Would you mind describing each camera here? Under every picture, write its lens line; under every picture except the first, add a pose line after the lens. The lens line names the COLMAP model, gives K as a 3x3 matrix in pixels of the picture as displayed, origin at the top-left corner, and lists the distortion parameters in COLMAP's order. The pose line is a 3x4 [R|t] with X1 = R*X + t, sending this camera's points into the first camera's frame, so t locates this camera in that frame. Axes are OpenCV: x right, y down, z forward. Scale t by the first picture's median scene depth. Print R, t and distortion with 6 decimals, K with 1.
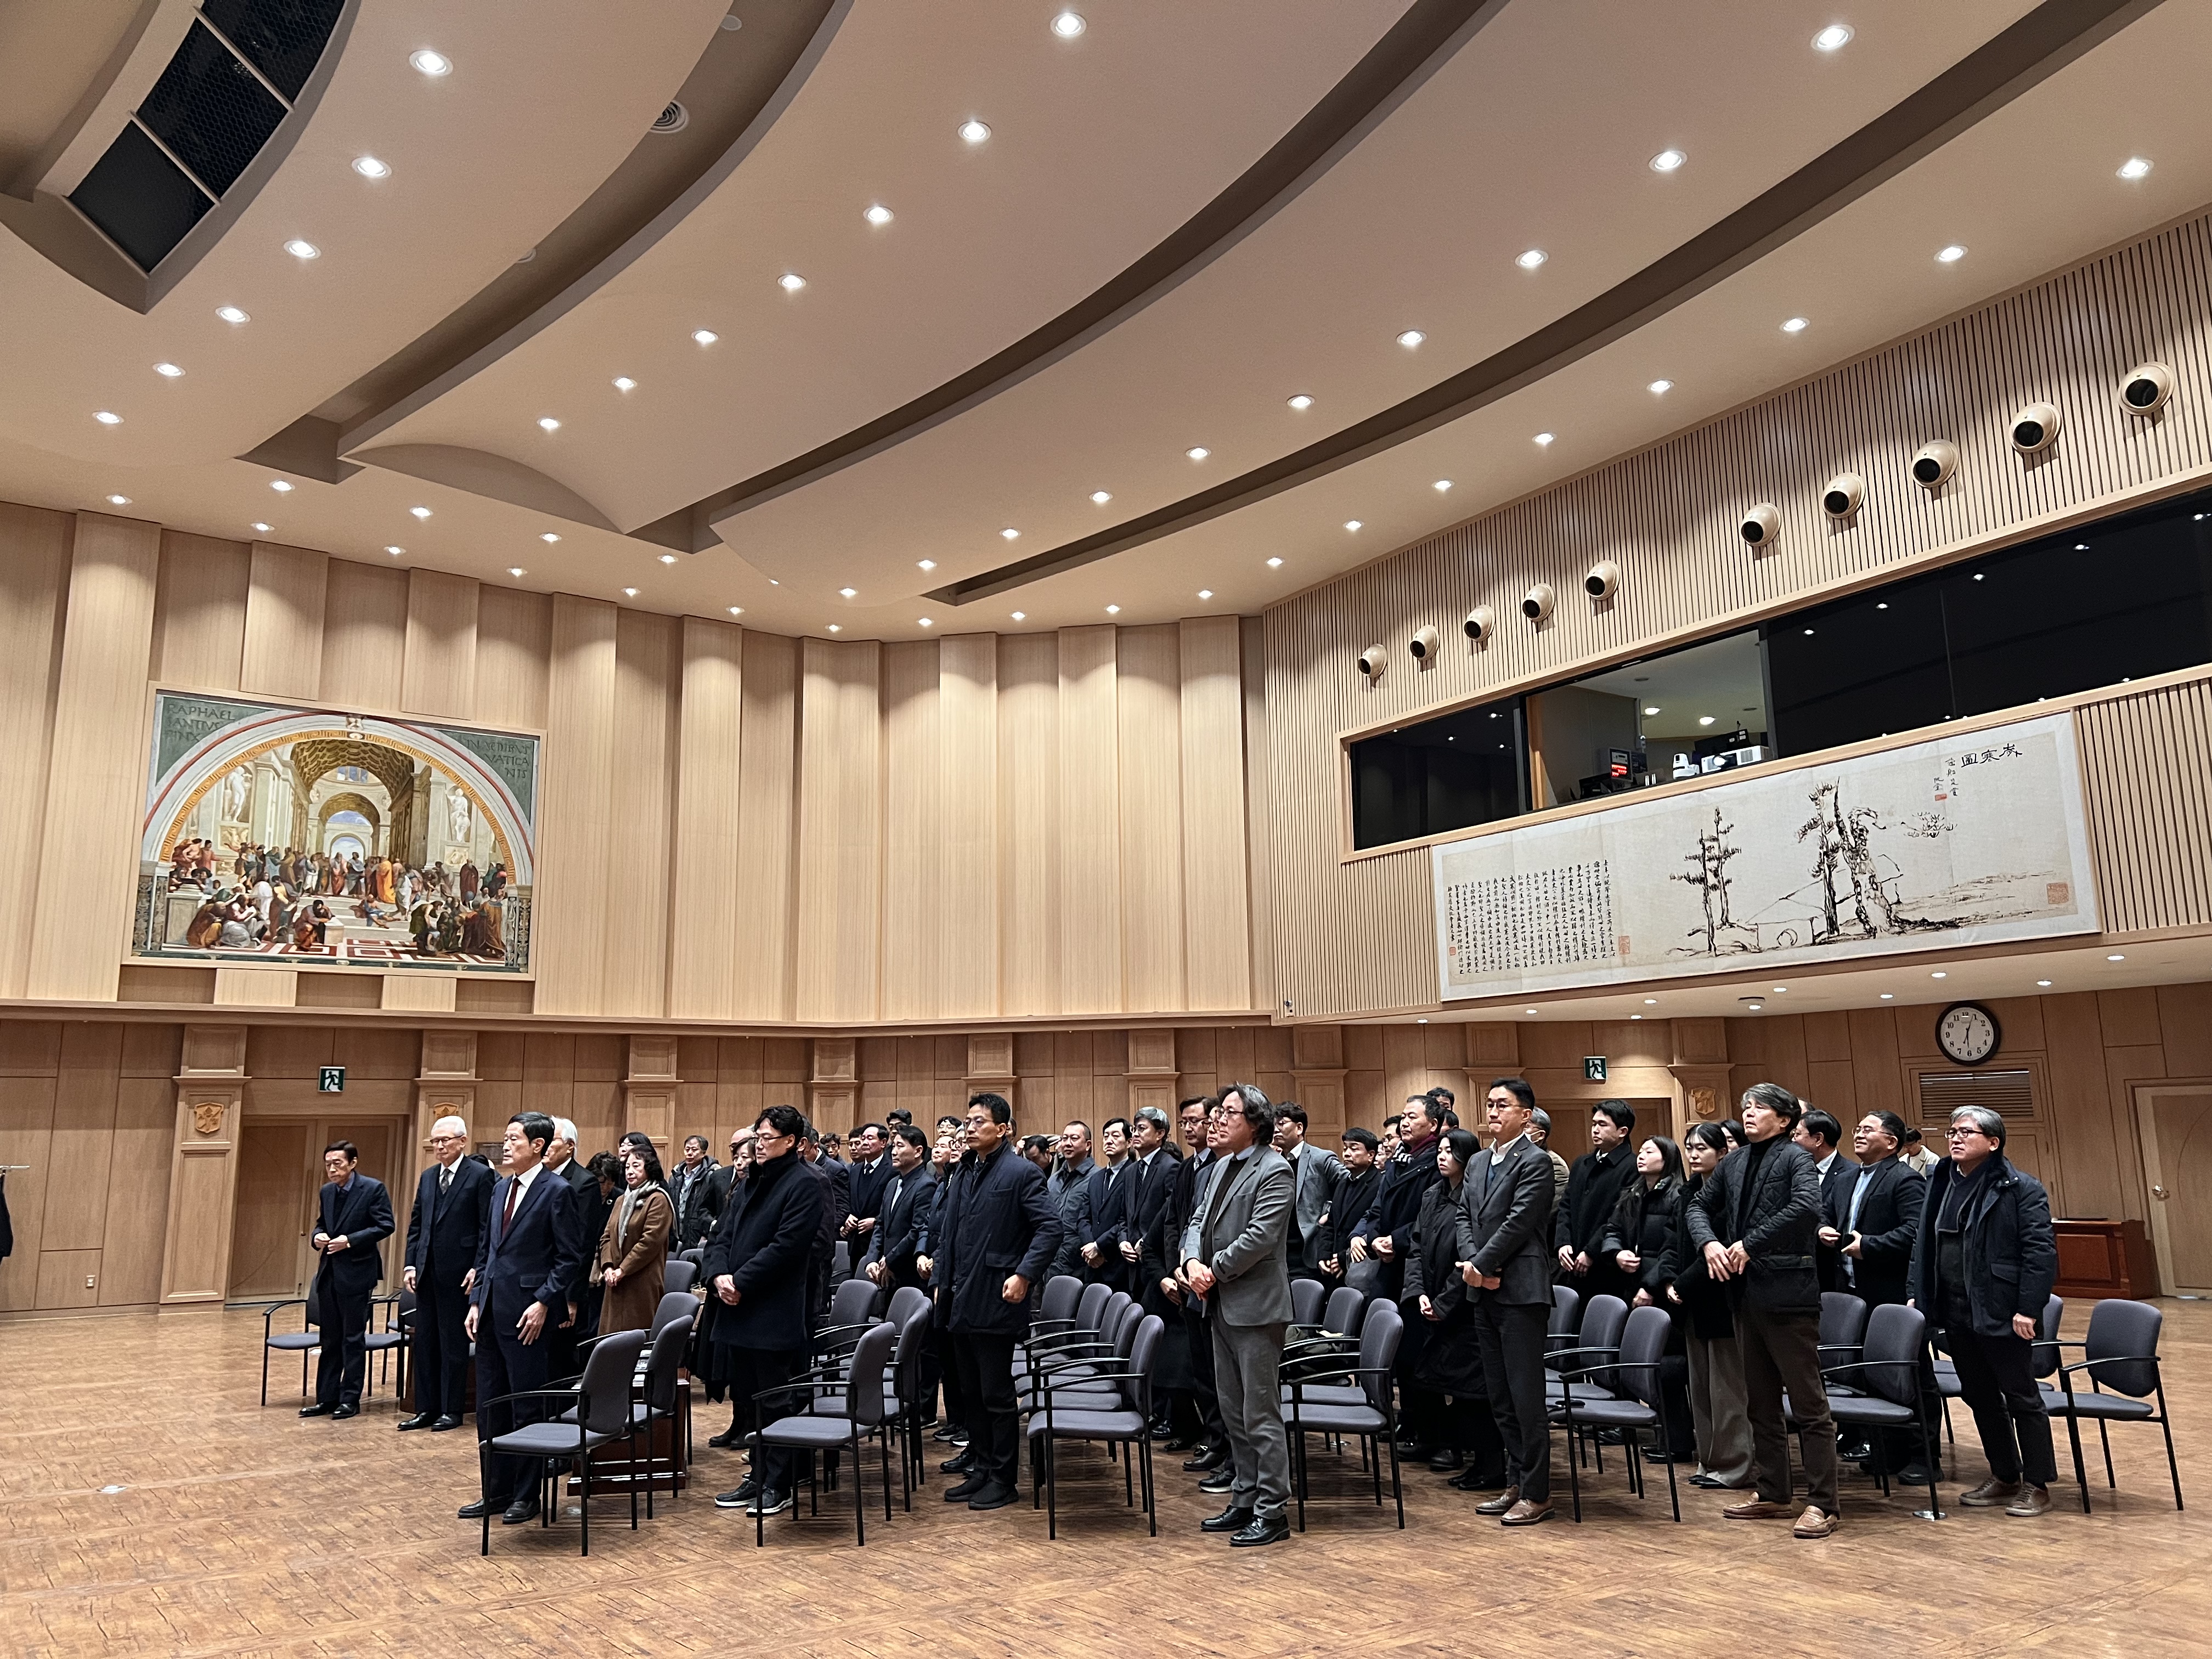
lens RADIAL K [[1657.8, 0, 1100.2], [0, 1657.8, 838.1], [0, 0, 1]] dist [0.076797, -0.089617]
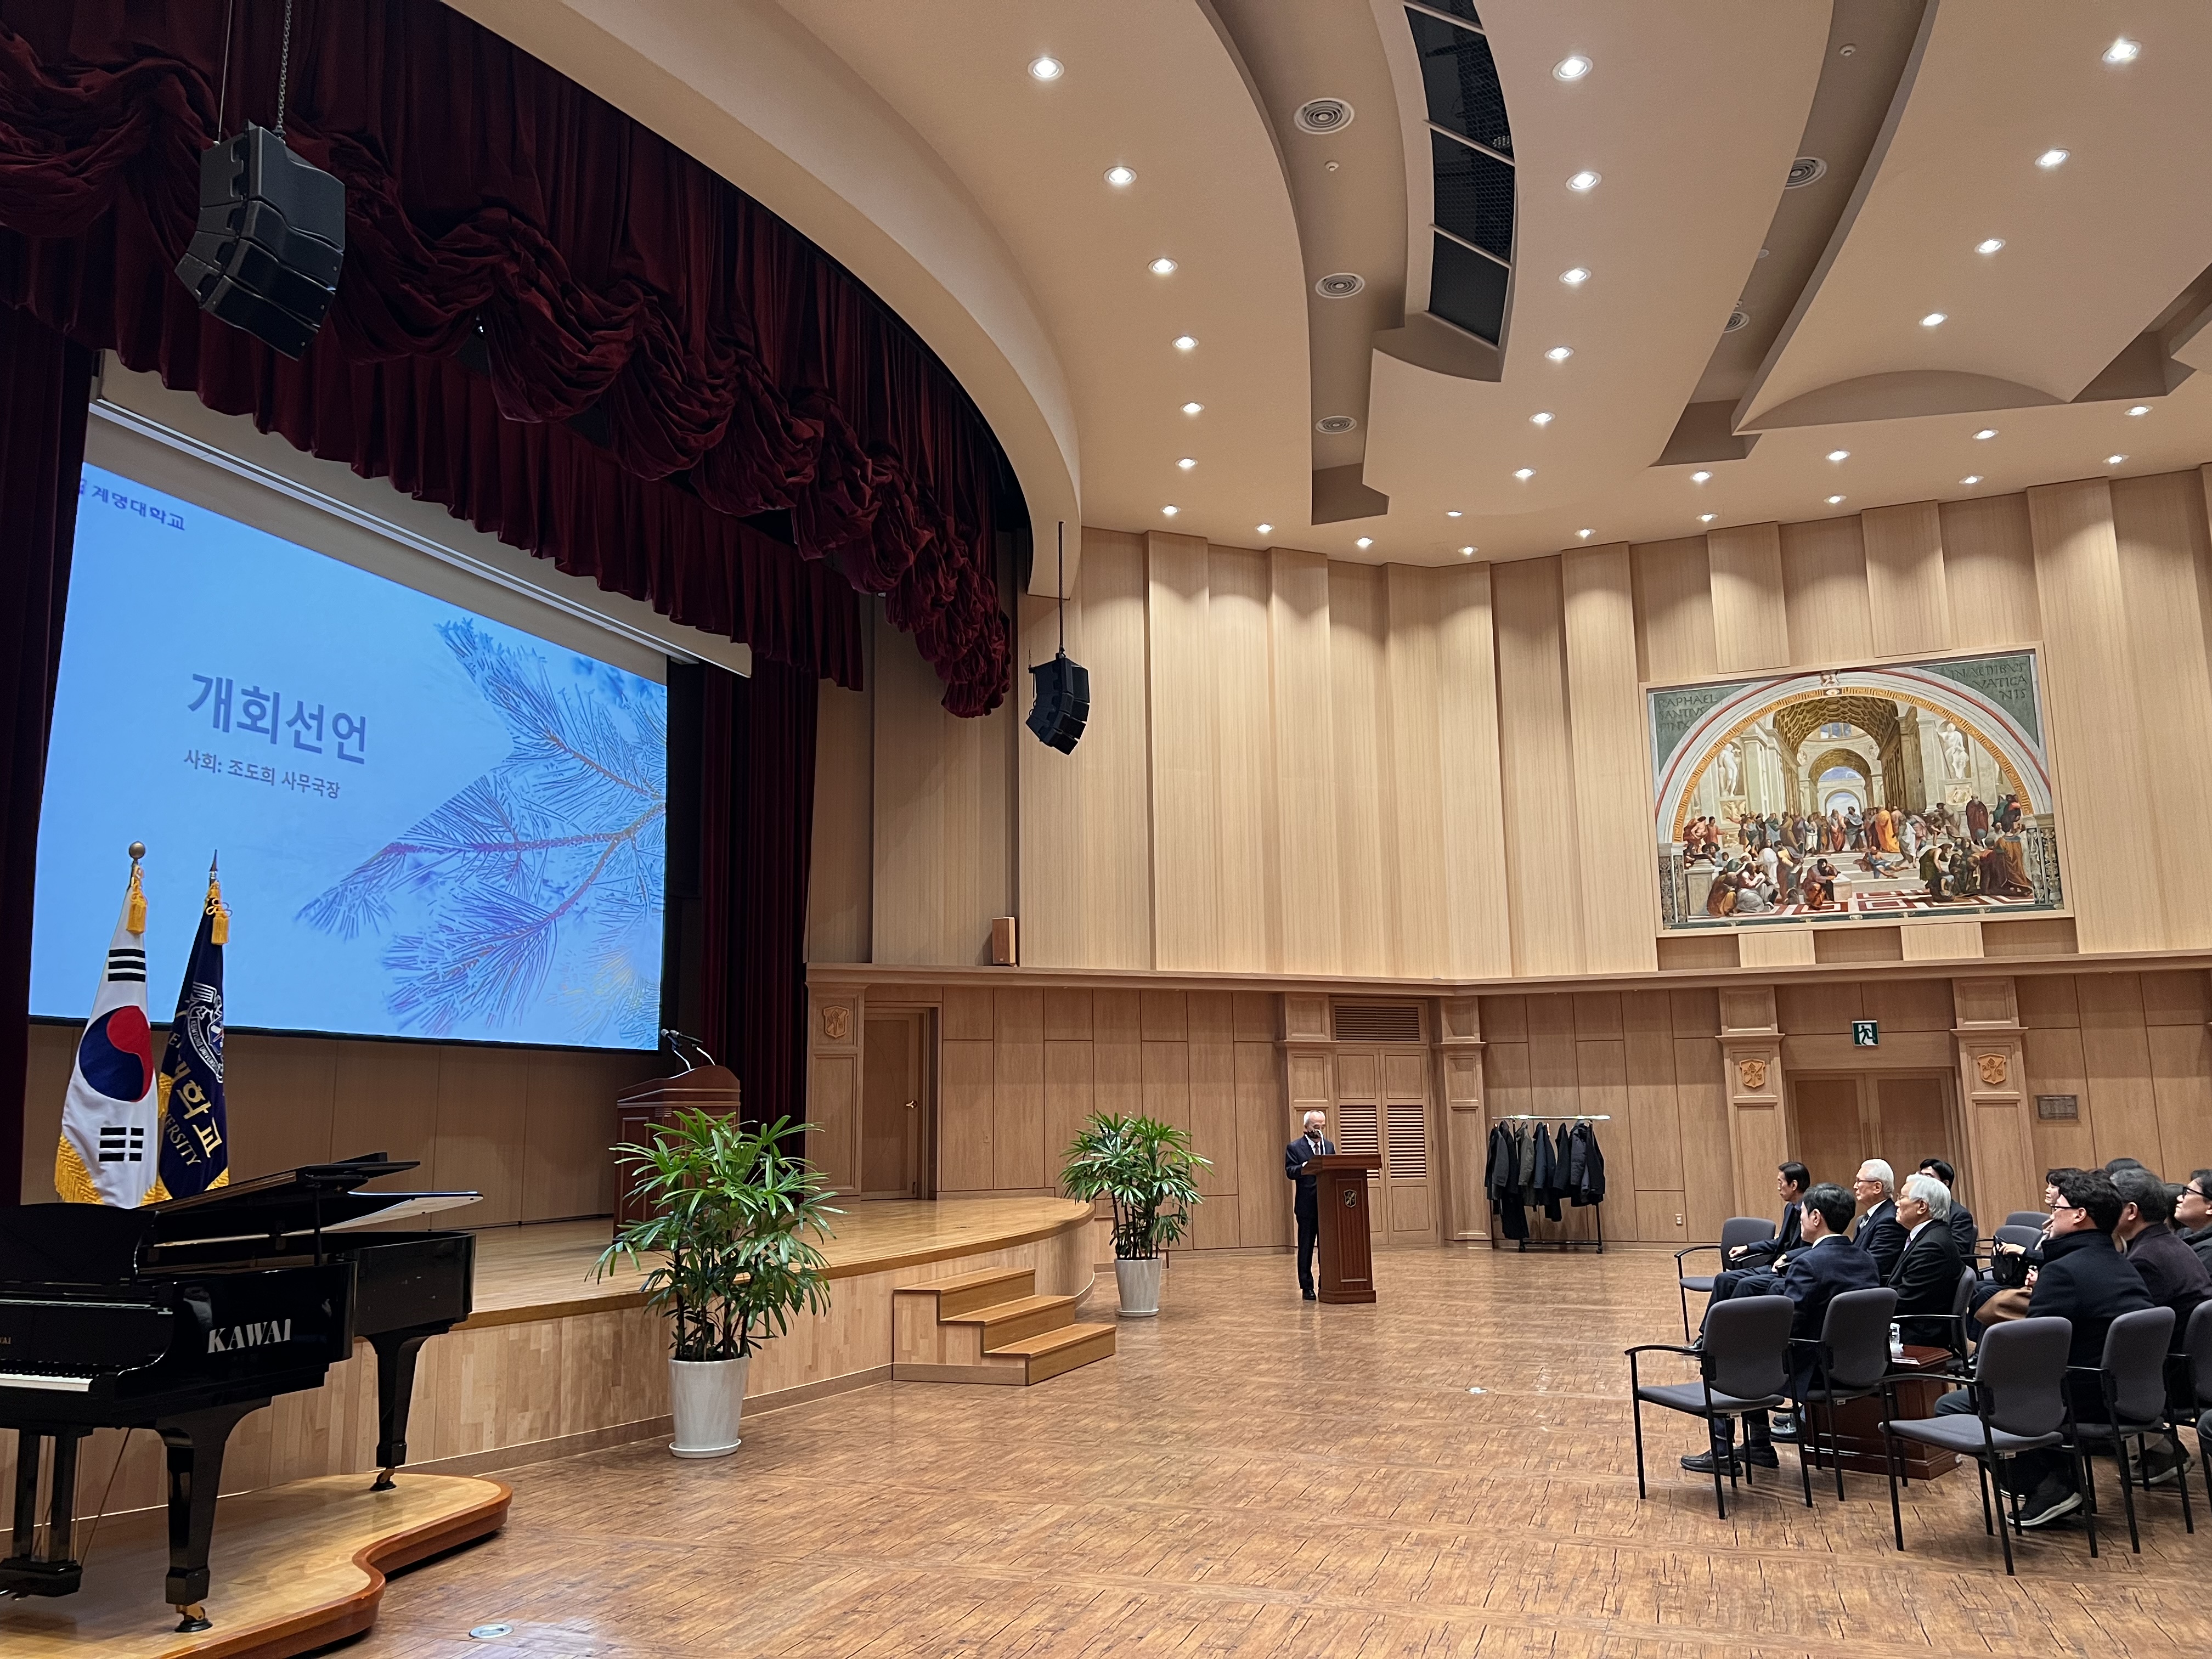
lens RADIAL K [[1657.8, 0, 1105.7], [0, 1657.8, 838.4], [0, 0, 1]] dist [0.076797, -0.089617]
pose [[0.563177, -0.133822, -0.815428, 0.115135], [0.156998, 0.986154, -0.053409, 0.010547], [0.811285, -0.097942, 0.576389, 0.061639]]
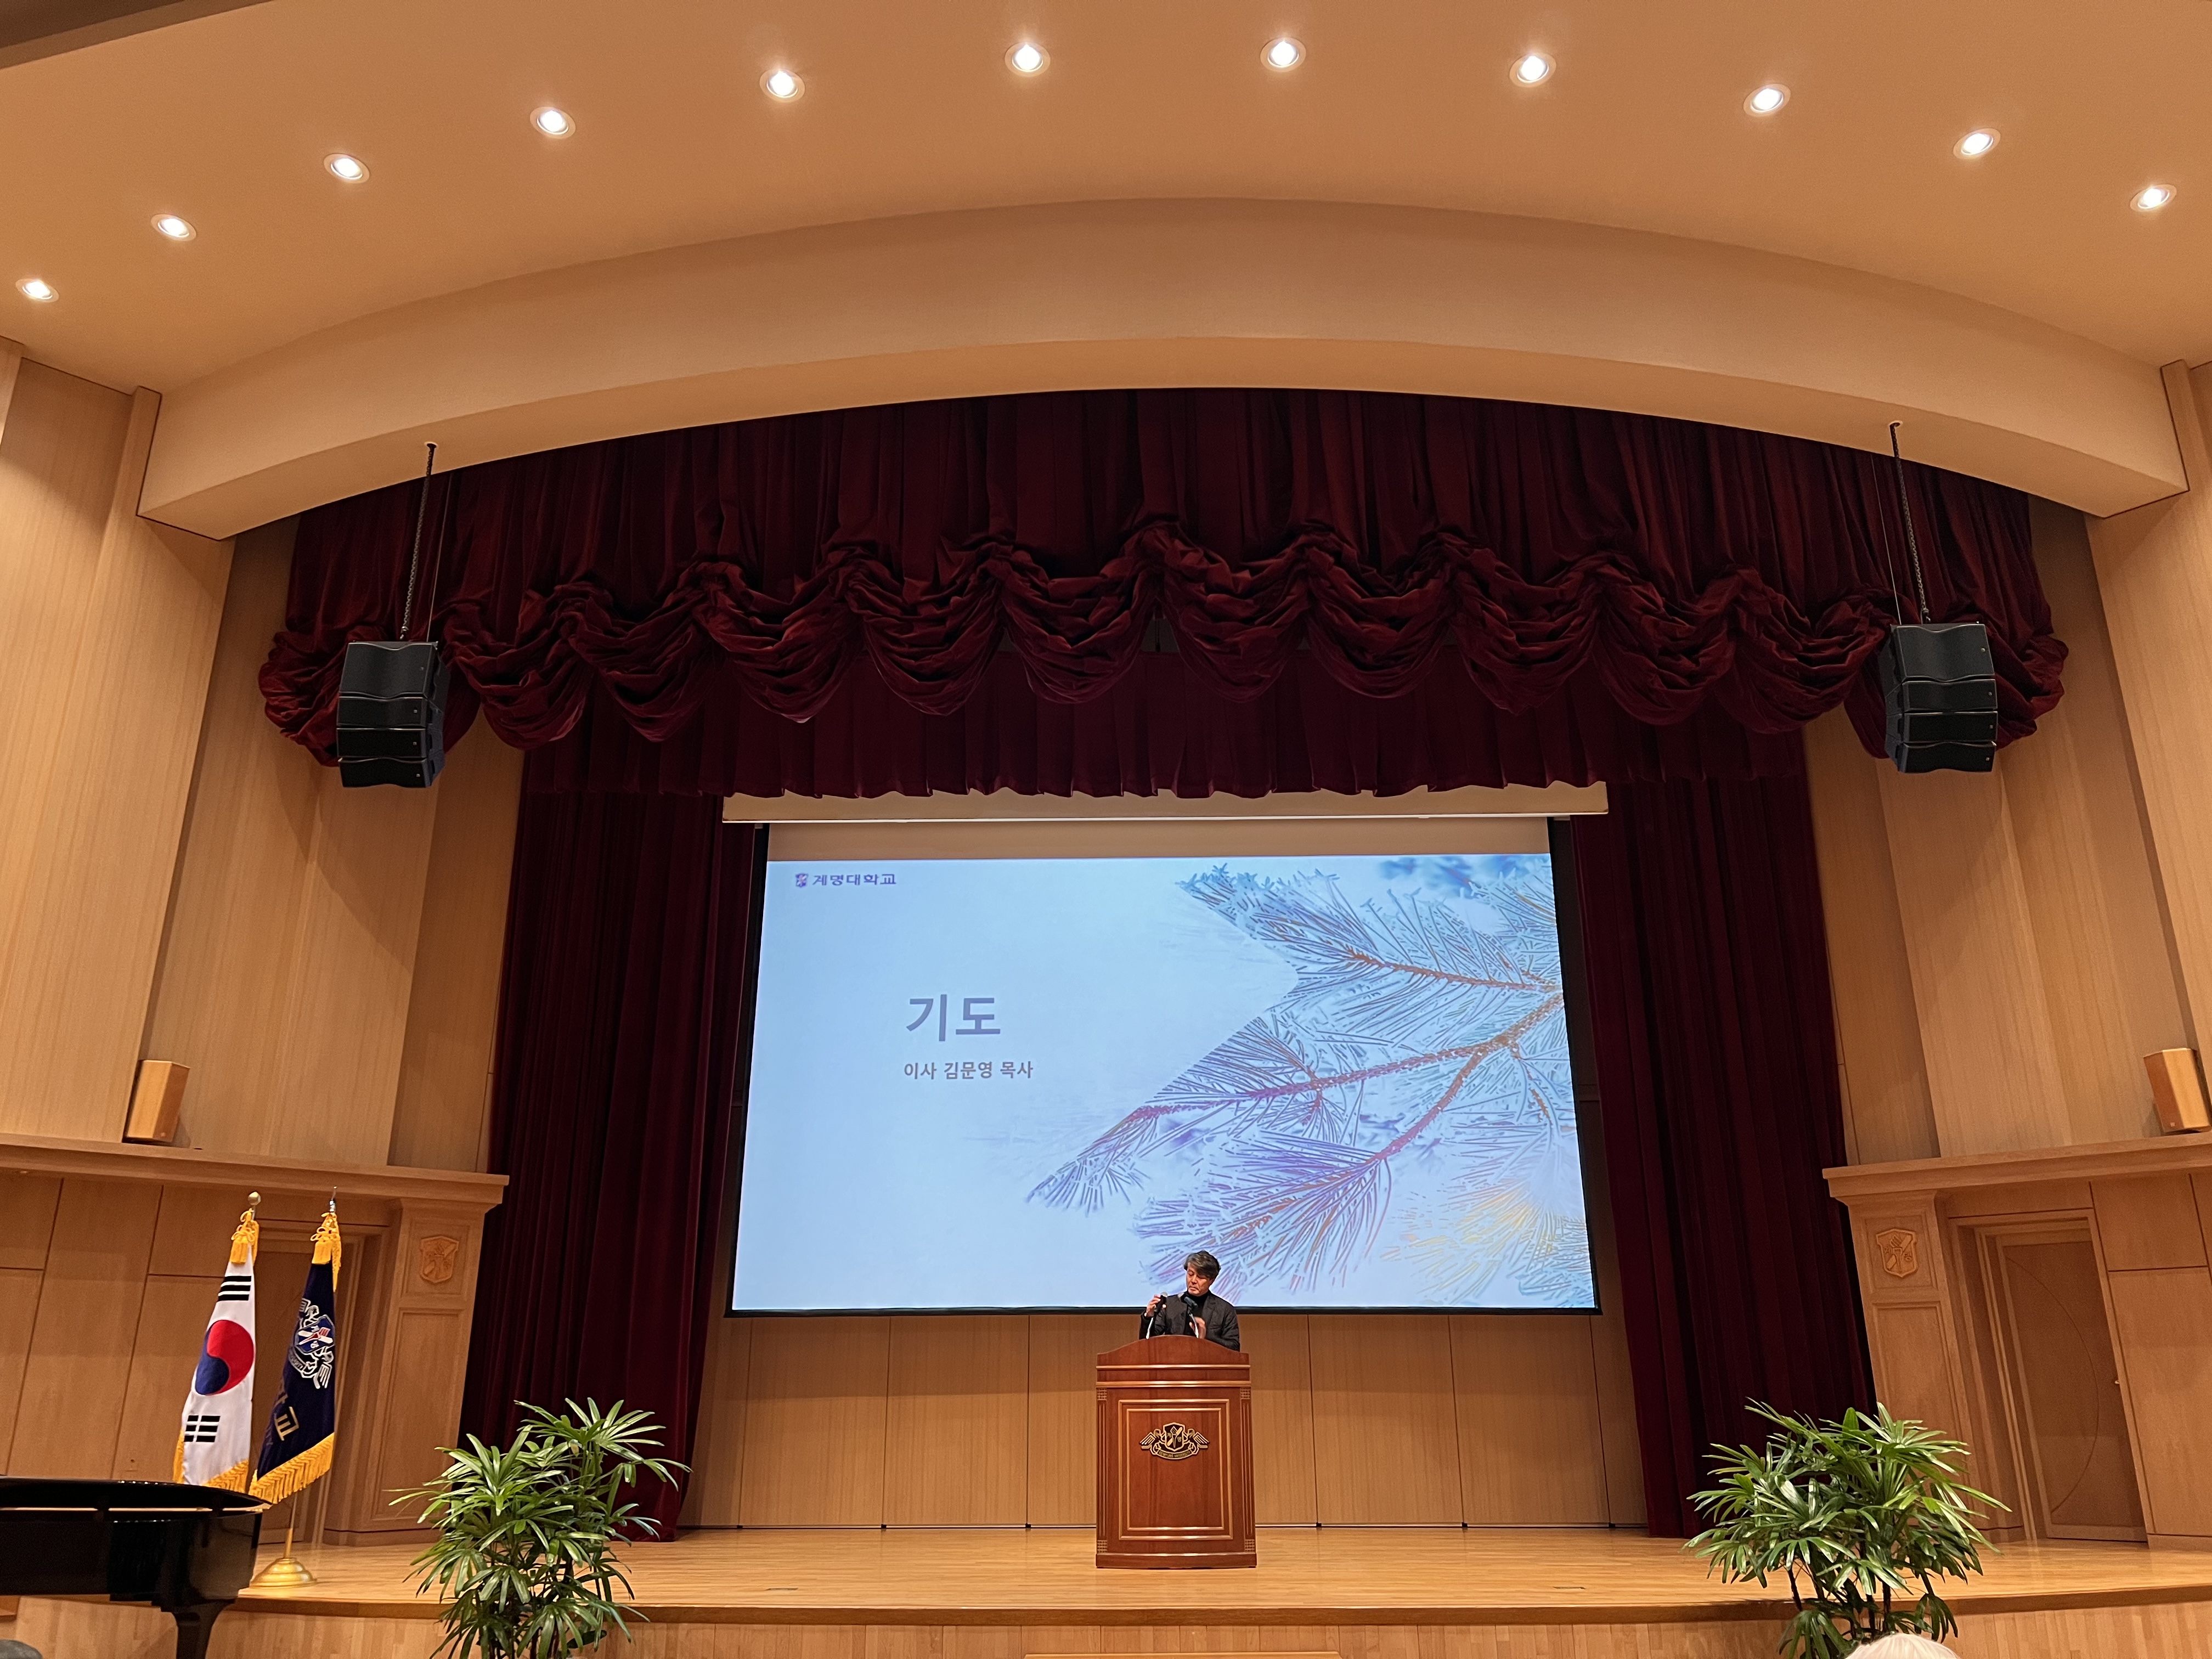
lens RADIAL K [[1657.8, 0, 1111.7], [0, 1657.8, 829.8], [0, 0, 1]] dist [0.076797, -0.089617]
pose [[-0.581617, -0.249423, -0.774281, -0.034798], [0.158670, 0.898765, -0.408712, 0.101896], [0.797838, -0.360568, -0.483161, 0.565046]]
